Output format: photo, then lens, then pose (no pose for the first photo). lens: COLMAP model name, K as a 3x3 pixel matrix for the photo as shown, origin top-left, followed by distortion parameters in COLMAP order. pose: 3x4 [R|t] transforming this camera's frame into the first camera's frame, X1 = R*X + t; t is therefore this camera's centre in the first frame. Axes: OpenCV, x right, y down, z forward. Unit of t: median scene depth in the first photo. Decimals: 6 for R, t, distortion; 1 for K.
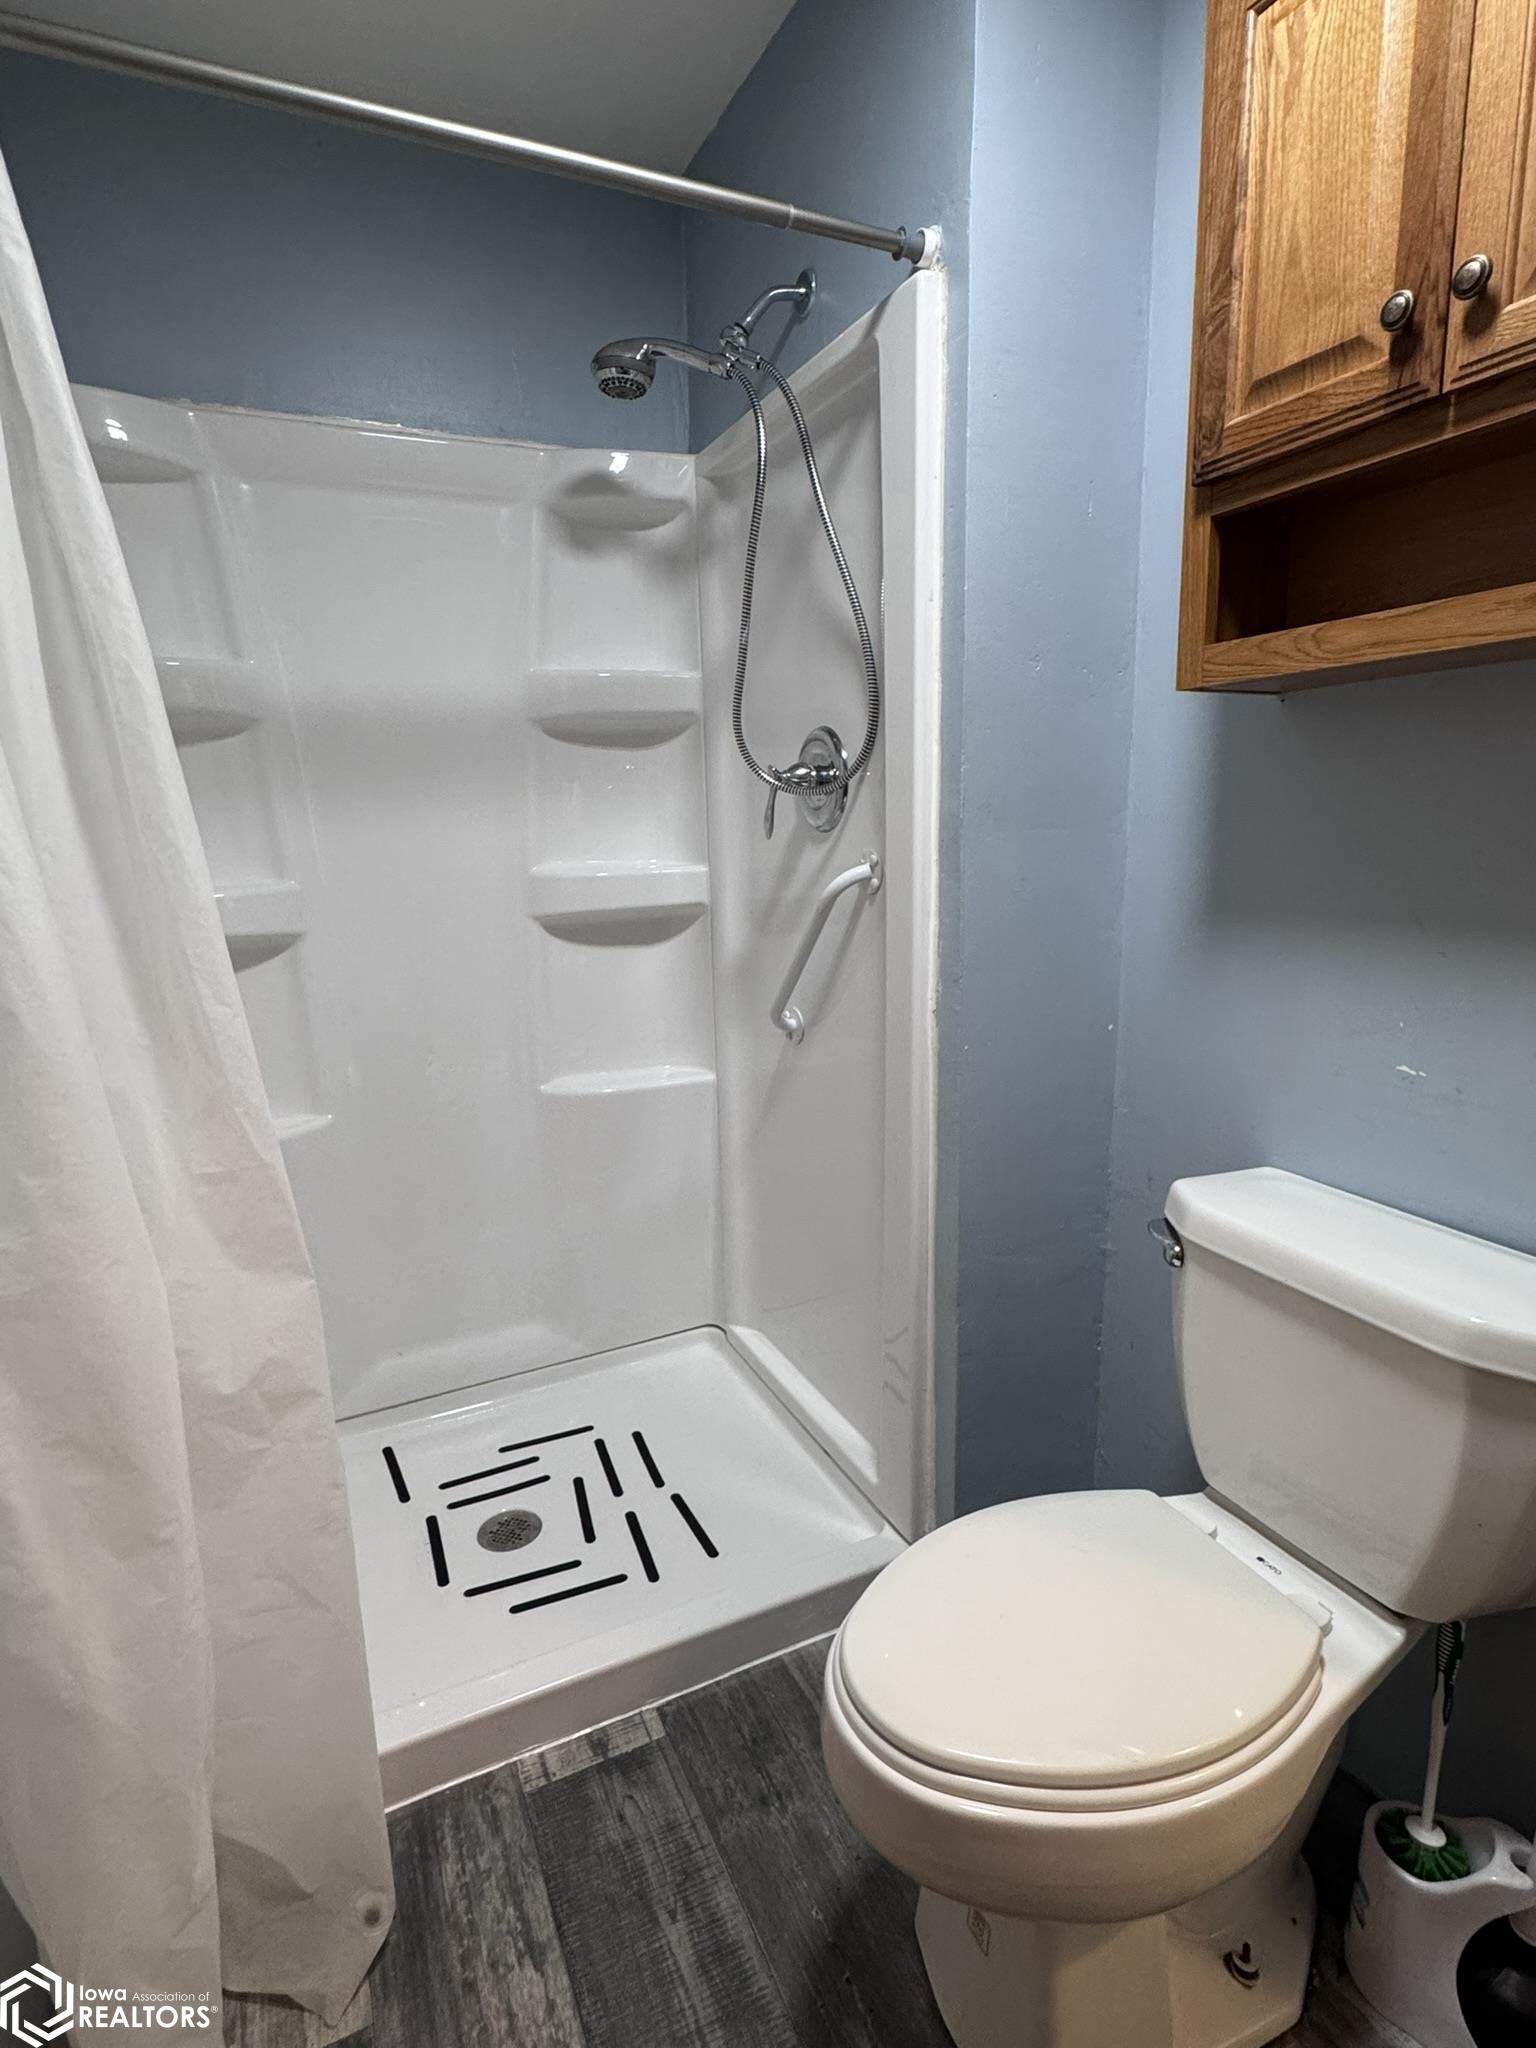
lens RADIAL K [[1042.3, 0, 760.3], [0, 1042.3, 1015.7], [0, 0, 1]] dist [0.026220, -0.005551]
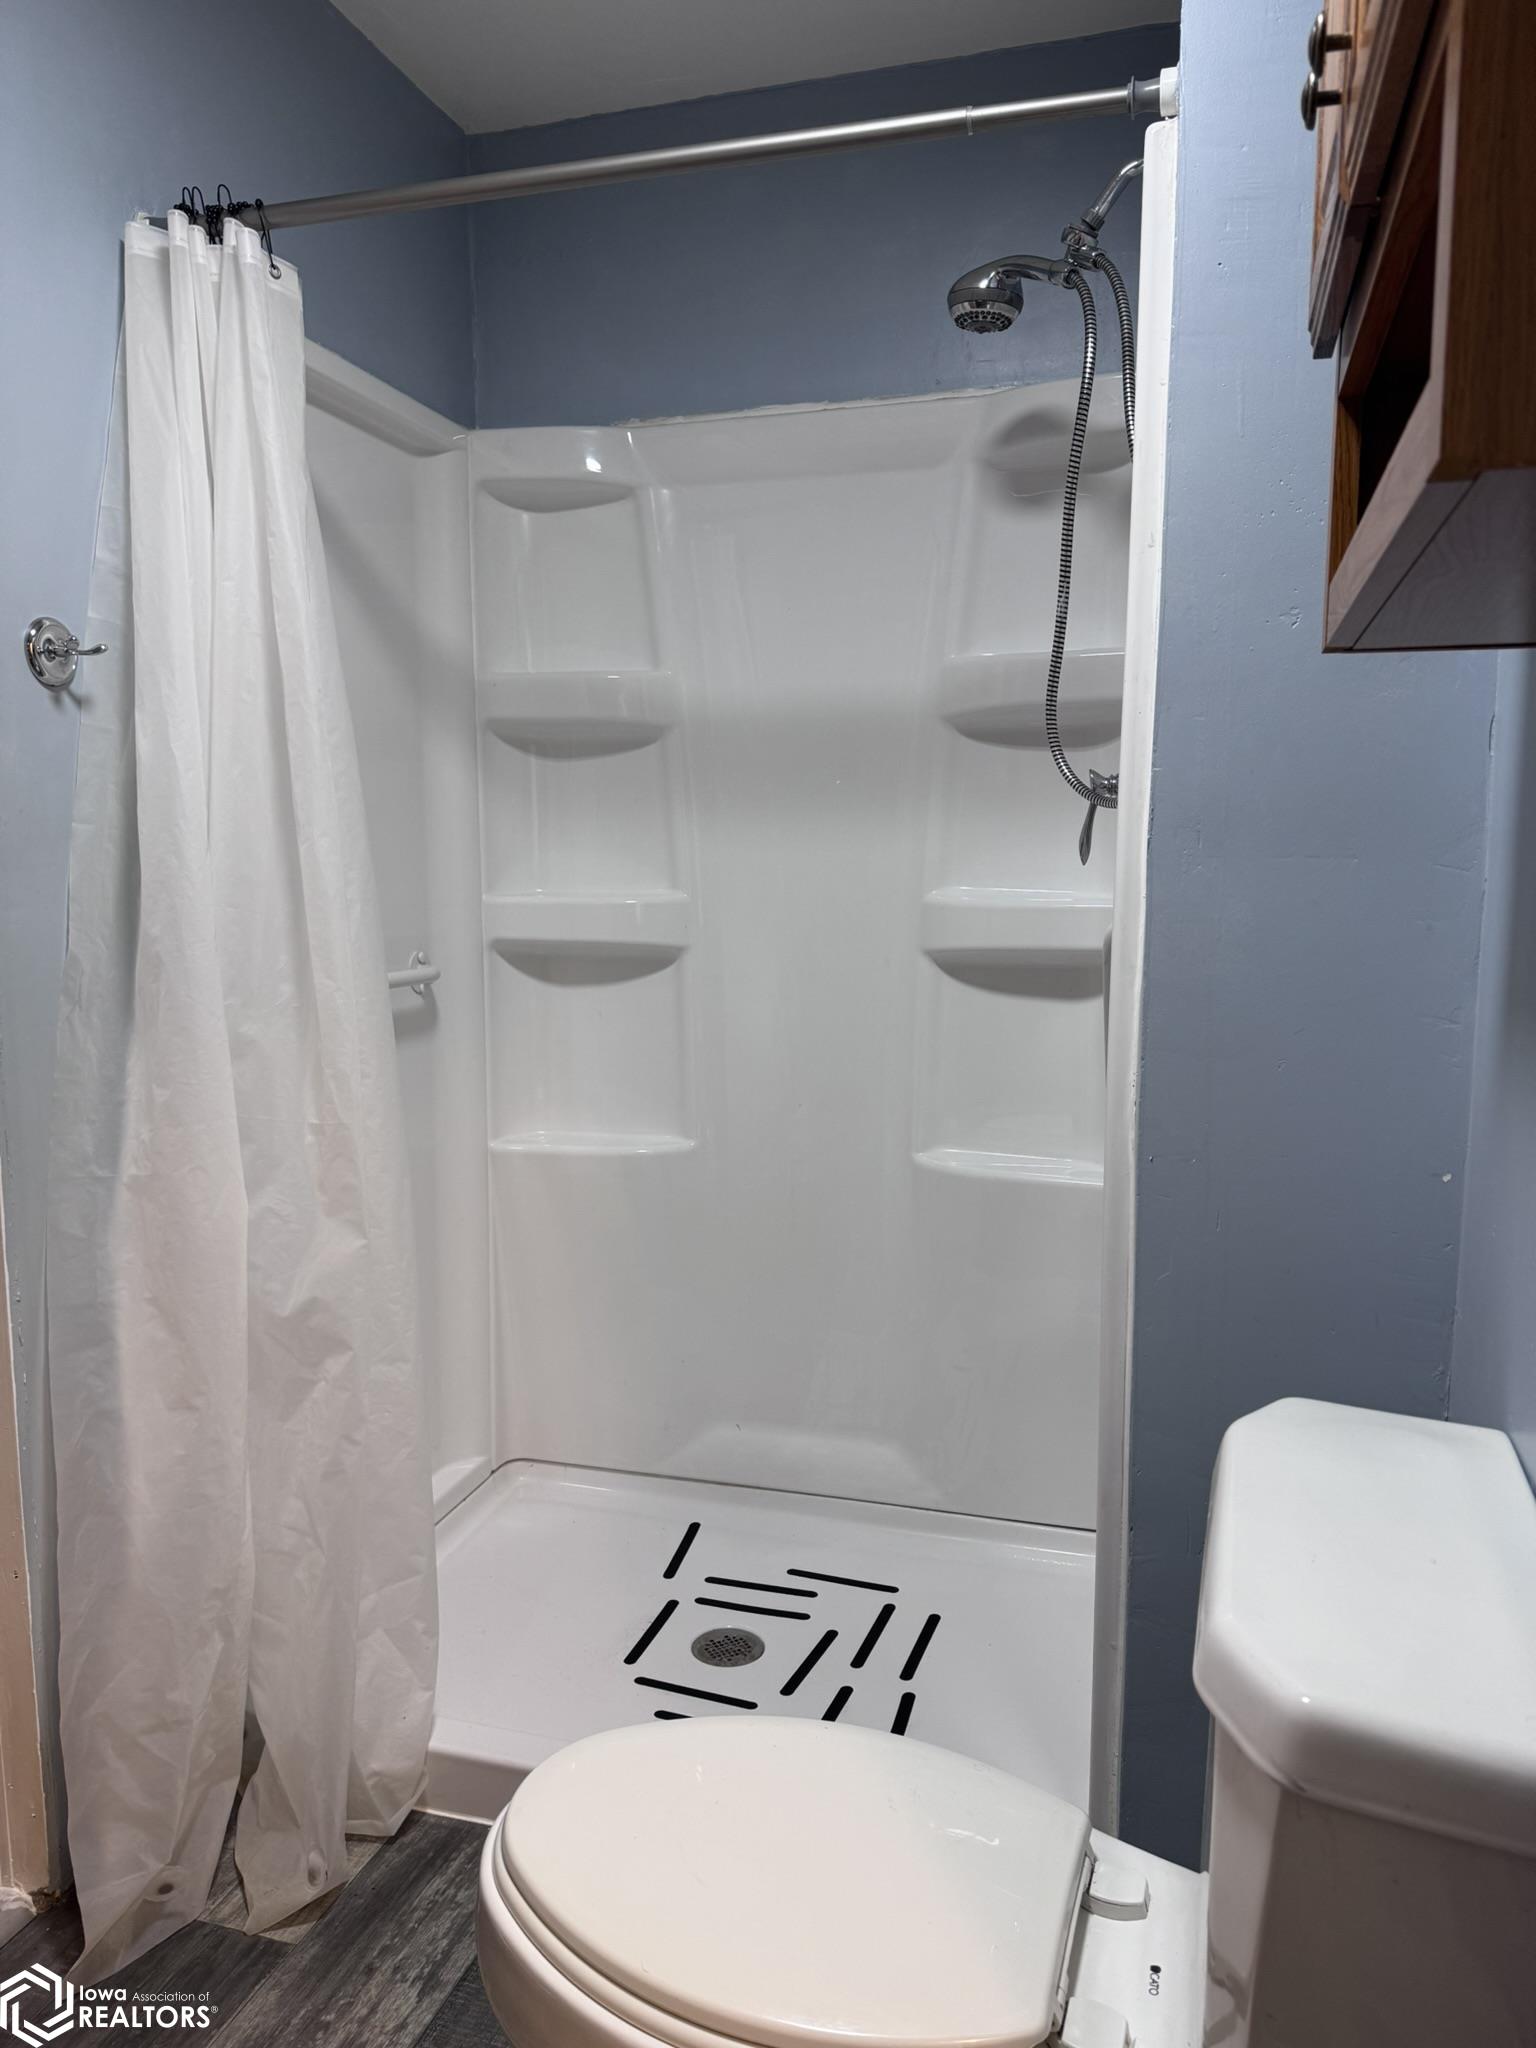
lens RADIAL K [[1448.6, 0, 763.5], [0, 1448.6, 1031.2], [0, 0, 1]] dist [0.091372, -0.086091]
pose [[0.750539, 0.115007, -0.650742, 0.558056], [-0.150449, 0.988617, 0.001198, -0.017528], [0.643472, 0.097005, 0.759298, 0.057487]]
